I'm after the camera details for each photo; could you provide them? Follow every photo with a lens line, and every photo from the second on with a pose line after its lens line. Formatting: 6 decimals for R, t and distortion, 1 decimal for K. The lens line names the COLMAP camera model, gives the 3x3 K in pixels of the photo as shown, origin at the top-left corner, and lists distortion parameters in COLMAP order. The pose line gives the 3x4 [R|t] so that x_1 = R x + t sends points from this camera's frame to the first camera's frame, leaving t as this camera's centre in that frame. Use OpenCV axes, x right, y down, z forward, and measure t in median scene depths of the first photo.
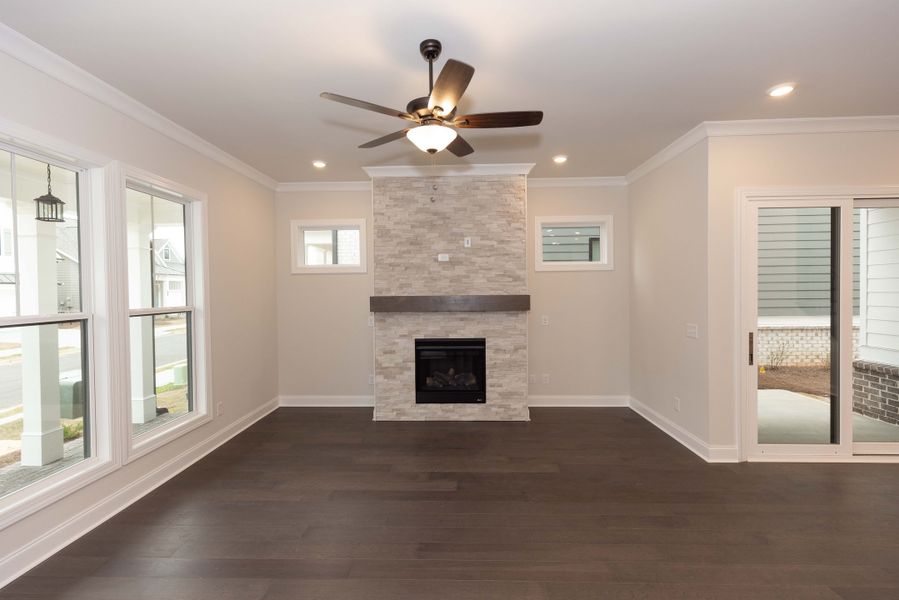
lens RADIAL K [[398.4, 0, 445.5], [0, 398.4, 295.5], [0, 0, 1]] dist [0.000563, -0.000741]
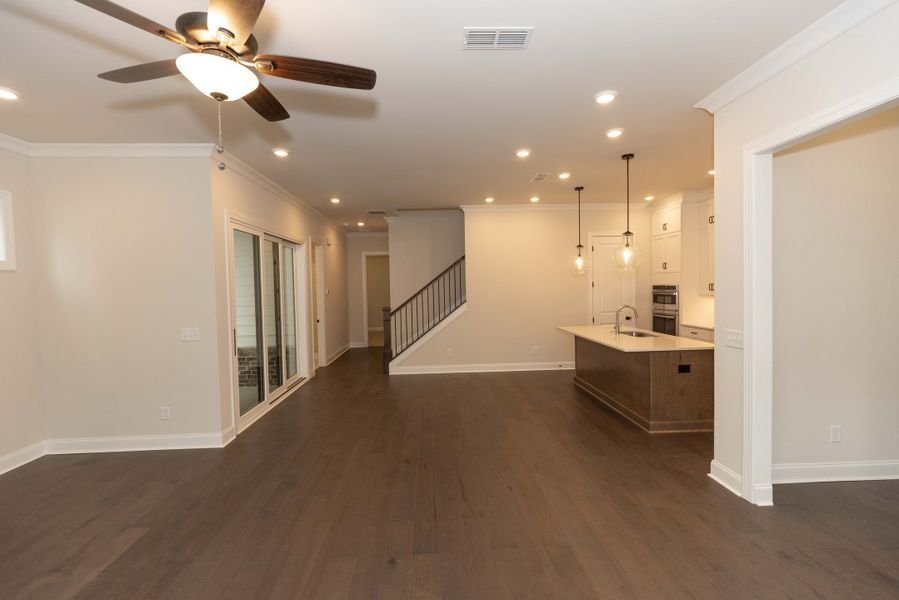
lens RADIAL K [[398.4, 0, 449.6], [0, 398.4, 298.4], [0, 0, 1]] dist [0.000563, -0.000741]
pose [[-0.086461, -0.019008, 0.996074, -0.386704], [0.034405, 0.999165, 0.022053, -0.004318], [-0.995661, 0.036176, -0.085735, 0.333773]]
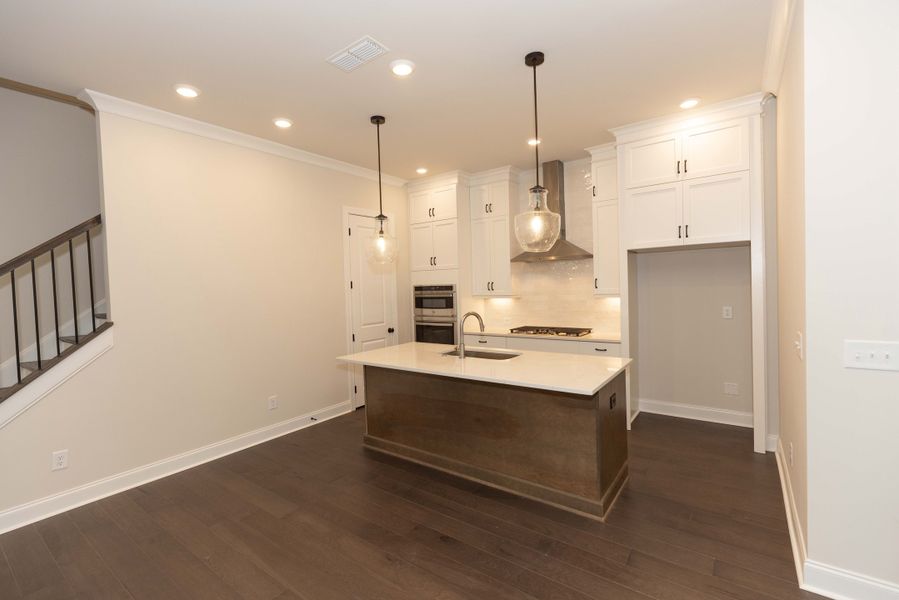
lens RADIAL K [[398.4, 0, 446.2], [0, 398.4, 297.9], [0, 0, 1]] dist [0.000563, -0.000741]
pose [[-0.825920, 0.019012, 0.563467, 0.318349], [0.048677, 0.998104, 0.037673, 0.001342], [-0.561682, 0.058542, -0.825279, 0.365946]]
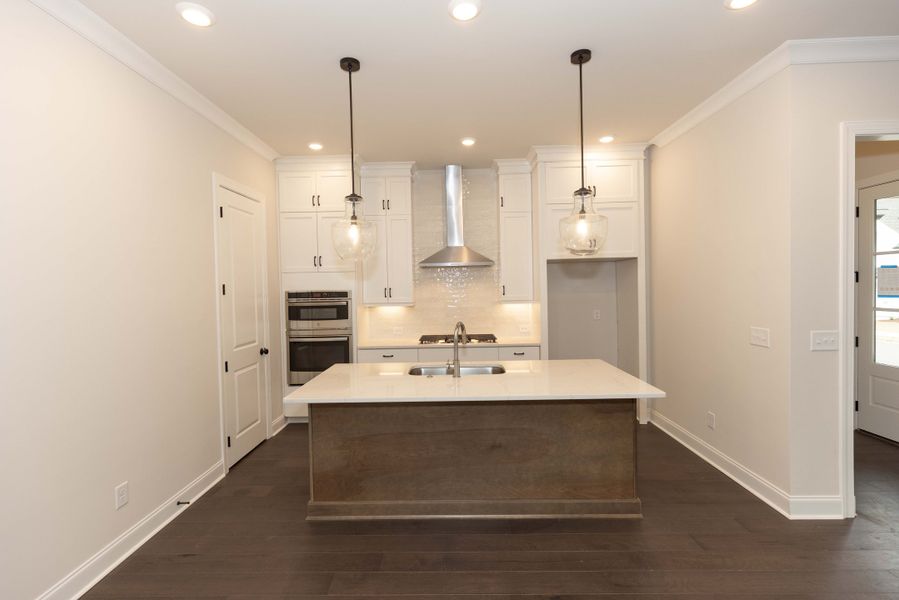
lens RADIAL K [[398.4, 0, 443.2], [0, 398.4, 296.7], [0, 0, 1]] dist [0.000563, -0.000741]
pose [[-0.999361, 0.032122, -0.015659, 0.727839], [0.031481, 0.998720, 0.039578, -0.008208], [0.016911, 0.039060, -0.999094, 0.364916]]
